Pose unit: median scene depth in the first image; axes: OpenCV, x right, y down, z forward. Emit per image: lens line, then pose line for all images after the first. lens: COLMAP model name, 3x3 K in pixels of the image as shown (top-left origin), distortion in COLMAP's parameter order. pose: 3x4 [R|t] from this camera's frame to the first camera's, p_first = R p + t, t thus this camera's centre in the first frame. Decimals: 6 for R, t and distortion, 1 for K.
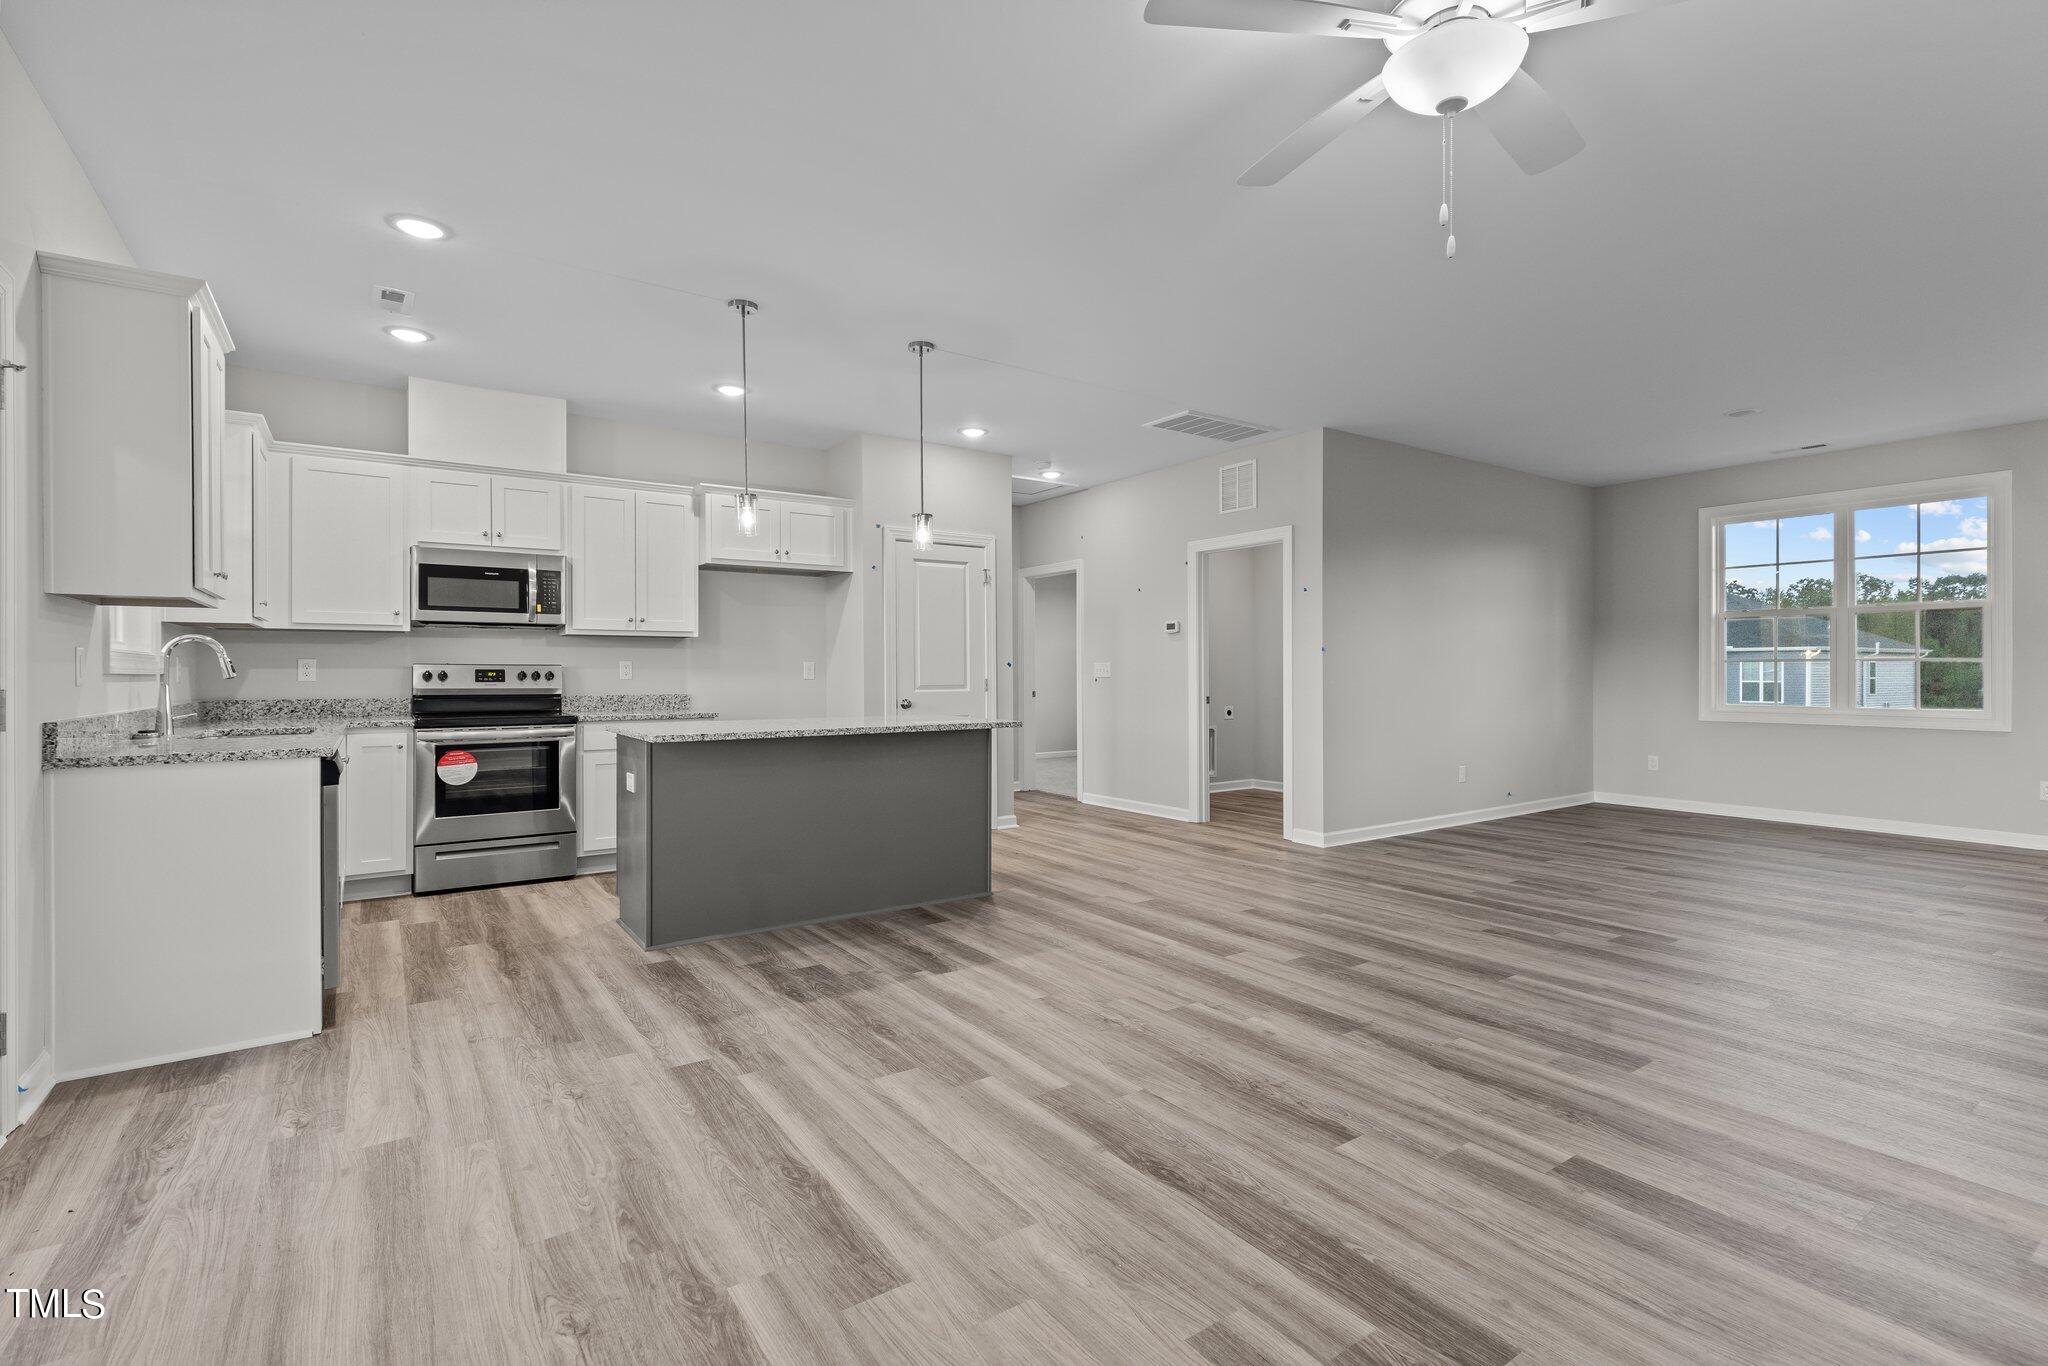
lens RADIAL K [[947.0, 0, 1024.1], [0, 947.0, 672.2], [0, 0, 1]] dist [0.007194, 0.000487]
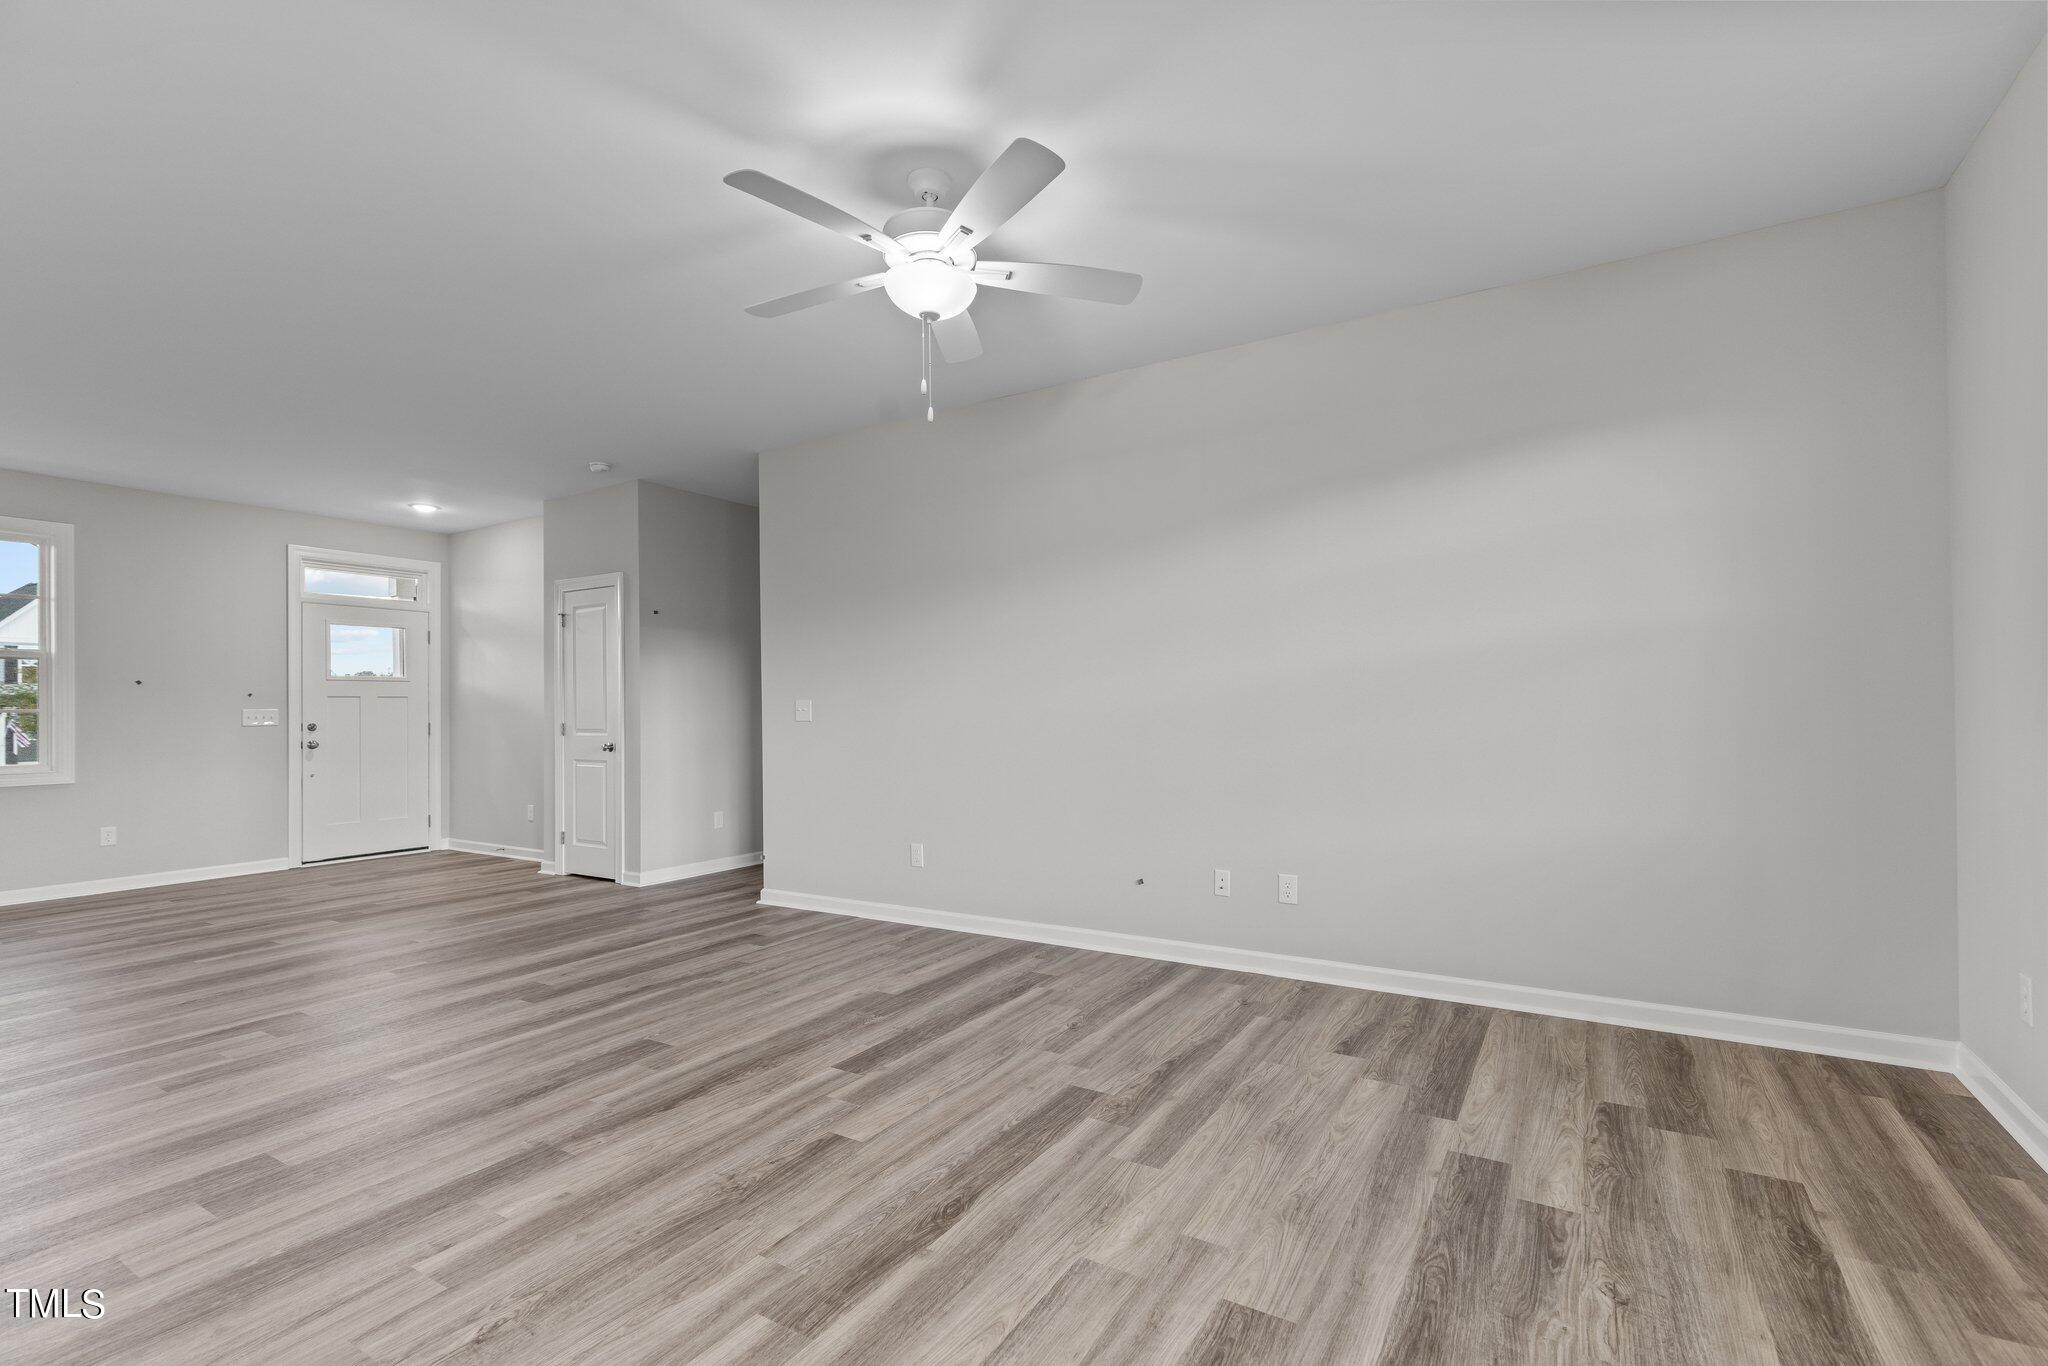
lens RADIAL K [[947.0, 0, 1030.3], [0, 947.0, 697.7], [0, 0, 1]] dist [0.007194, 0.000487]
pose [[-0.415871, 0.017077, 0.909263, -0.759102], [0.013342, 0.999831, -0.012676, -0.003403], [-0.909326, 0.006860, -0.416029, 1.248487]]
